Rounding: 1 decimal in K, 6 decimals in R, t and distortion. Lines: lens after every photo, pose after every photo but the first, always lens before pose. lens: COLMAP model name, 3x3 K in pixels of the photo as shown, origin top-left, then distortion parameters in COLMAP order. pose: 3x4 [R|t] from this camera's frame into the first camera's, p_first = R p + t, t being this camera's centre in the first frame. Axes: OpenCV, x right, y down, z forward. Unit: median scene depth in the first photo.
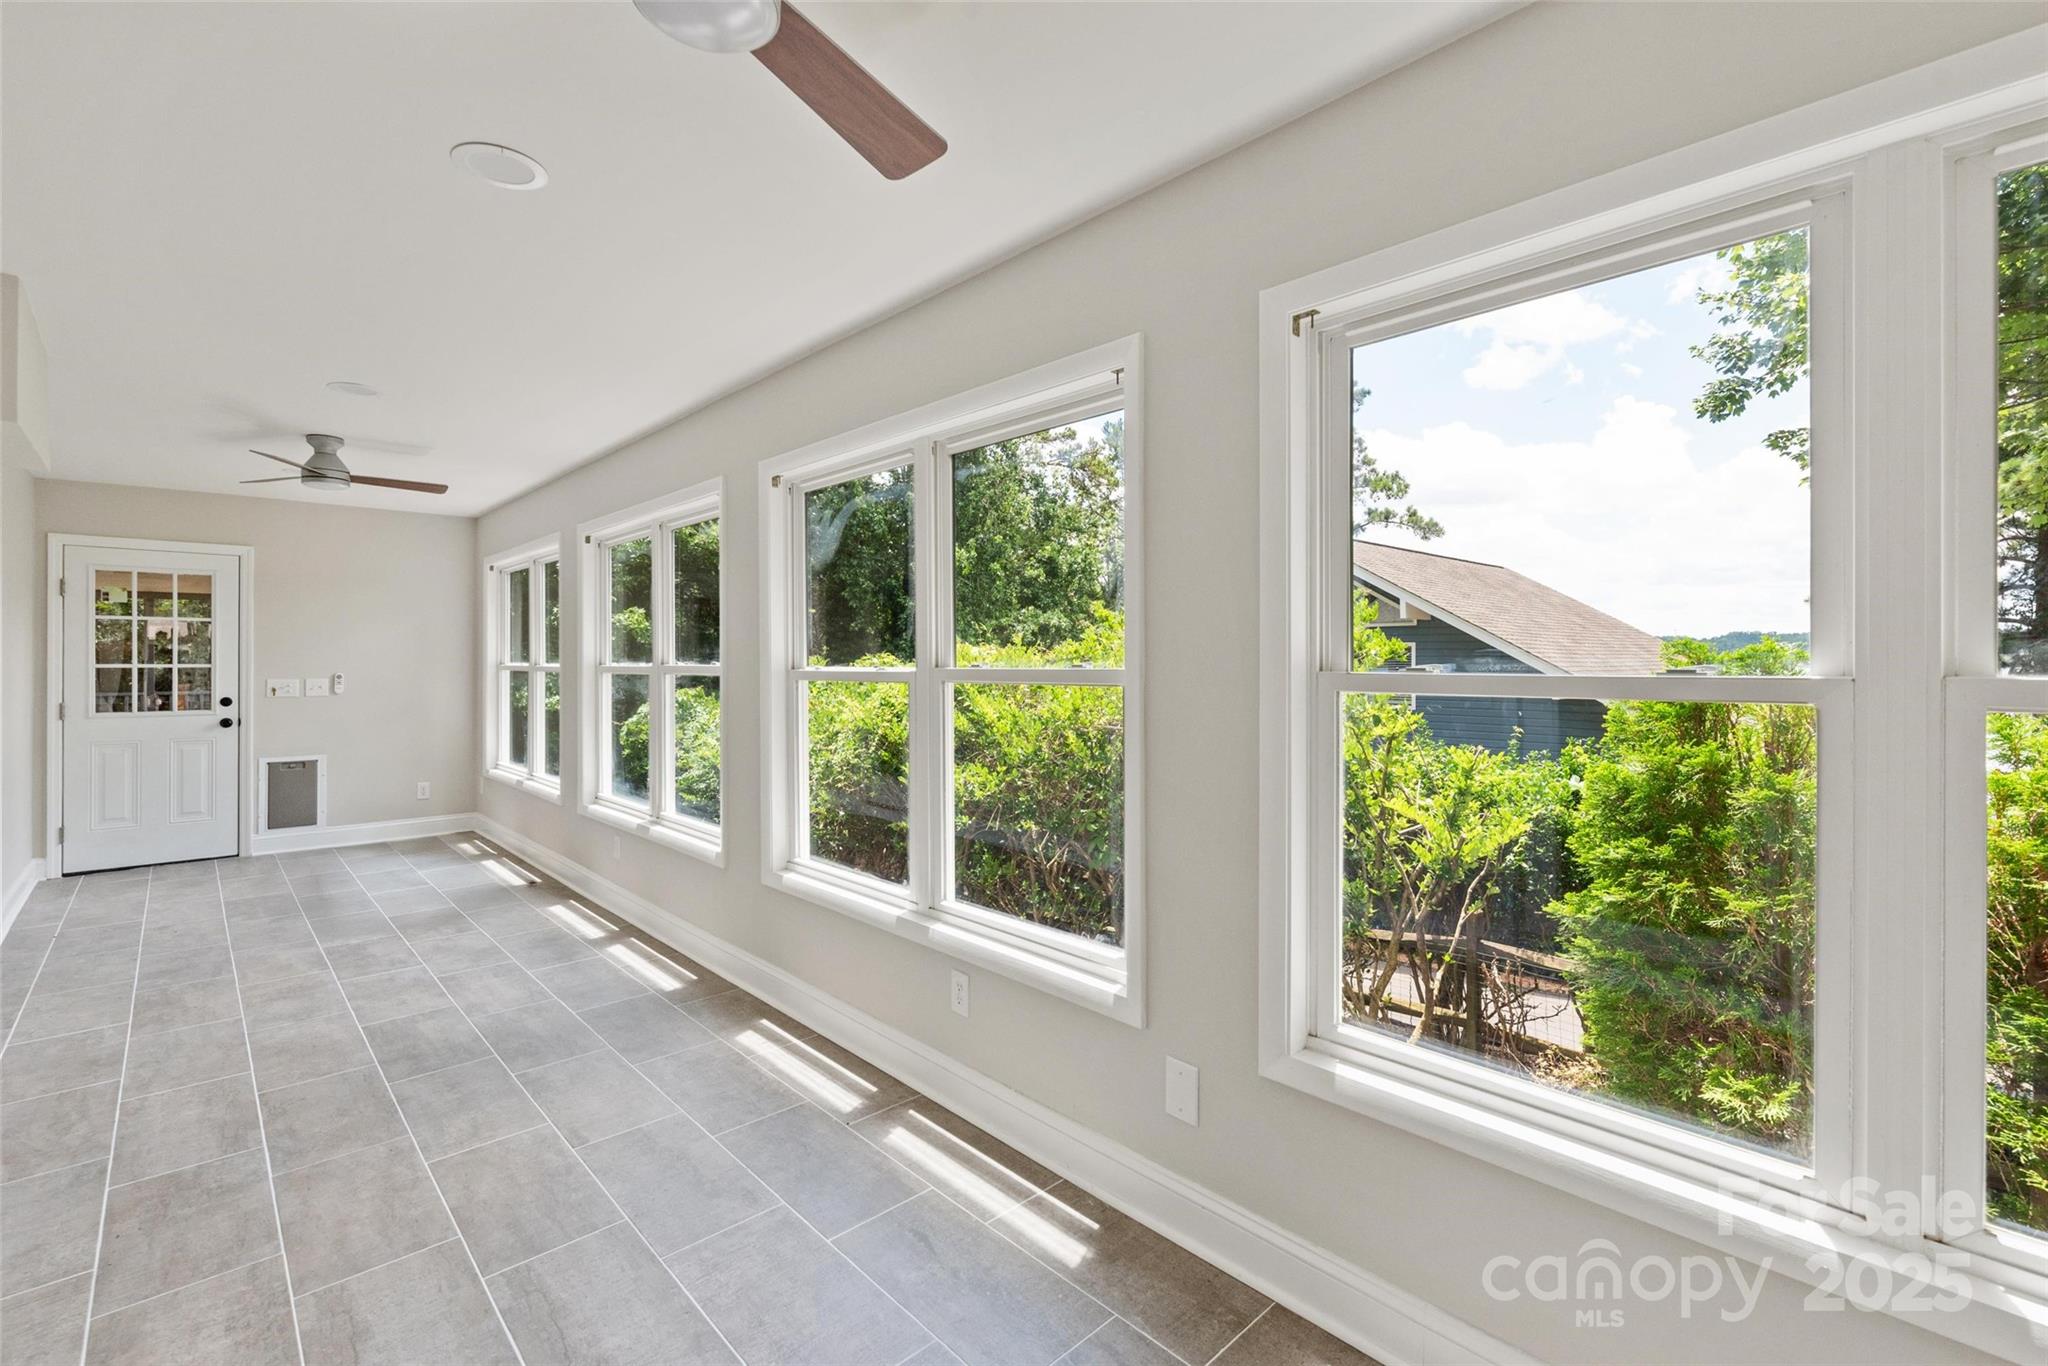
lens RADIAL K [[895.9, 0, 1022.3], [0, 895.9, 658.2], [0, 0, 1]] dist [-0.000038, -0.000795]
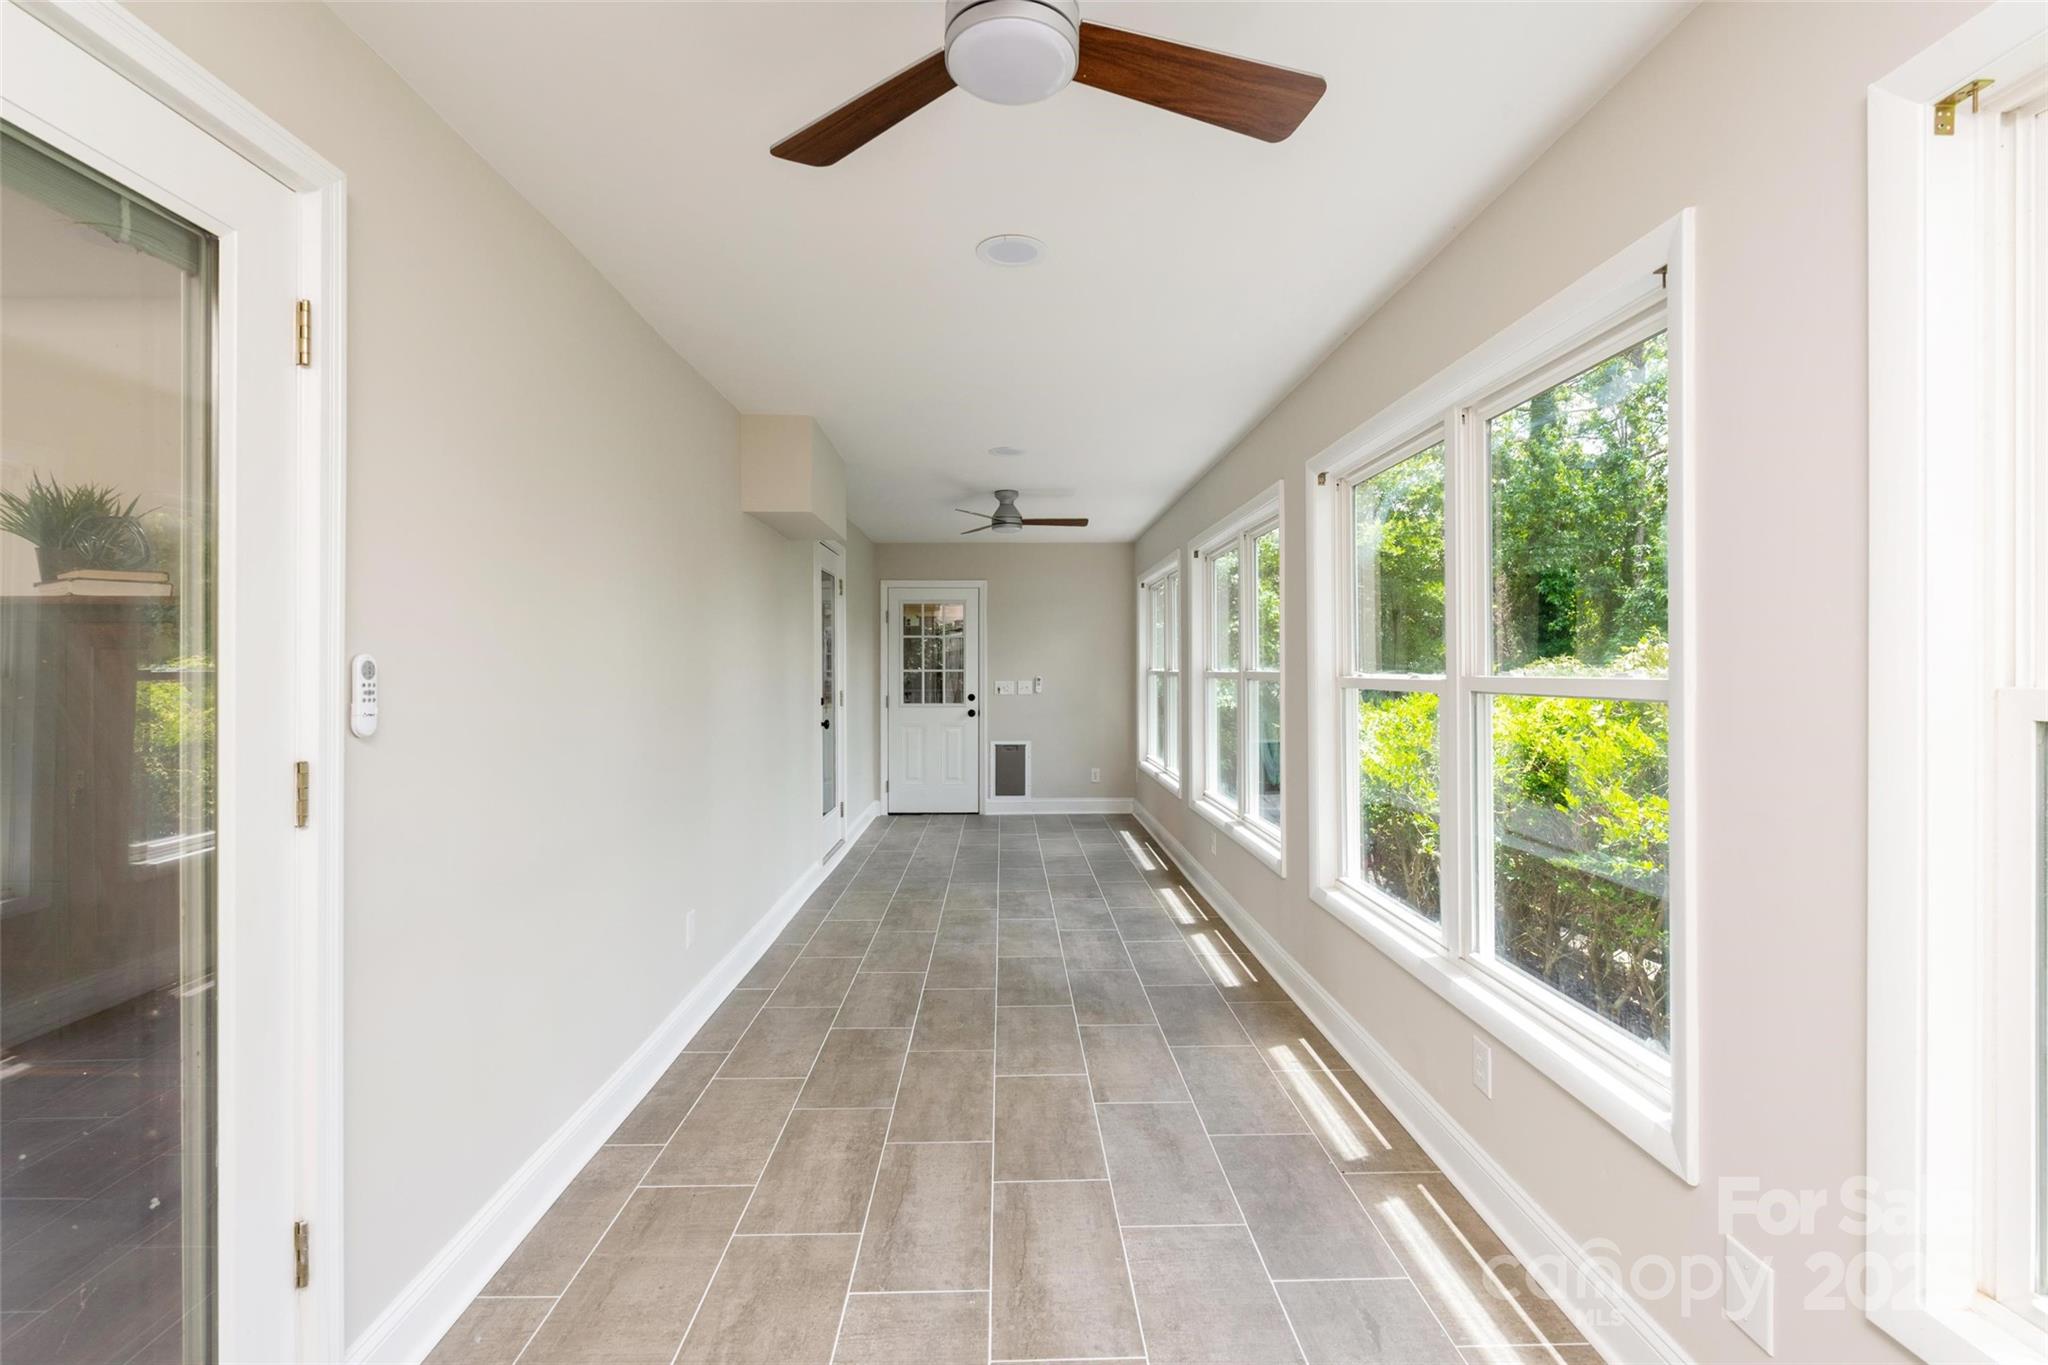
lens RADIAL K [[910.2, 0, 1024.2], [0, 910.2, 667.3], [0, 0, 1]] dist [0.002257, 0.000219]
pose [[0.745592, -0.000447, -0.666402, 0.133105], [0.003798, 0.999986, 0.003578, -0.001974], [0.666392, -0.005199, 0.745584, 0.063150]]
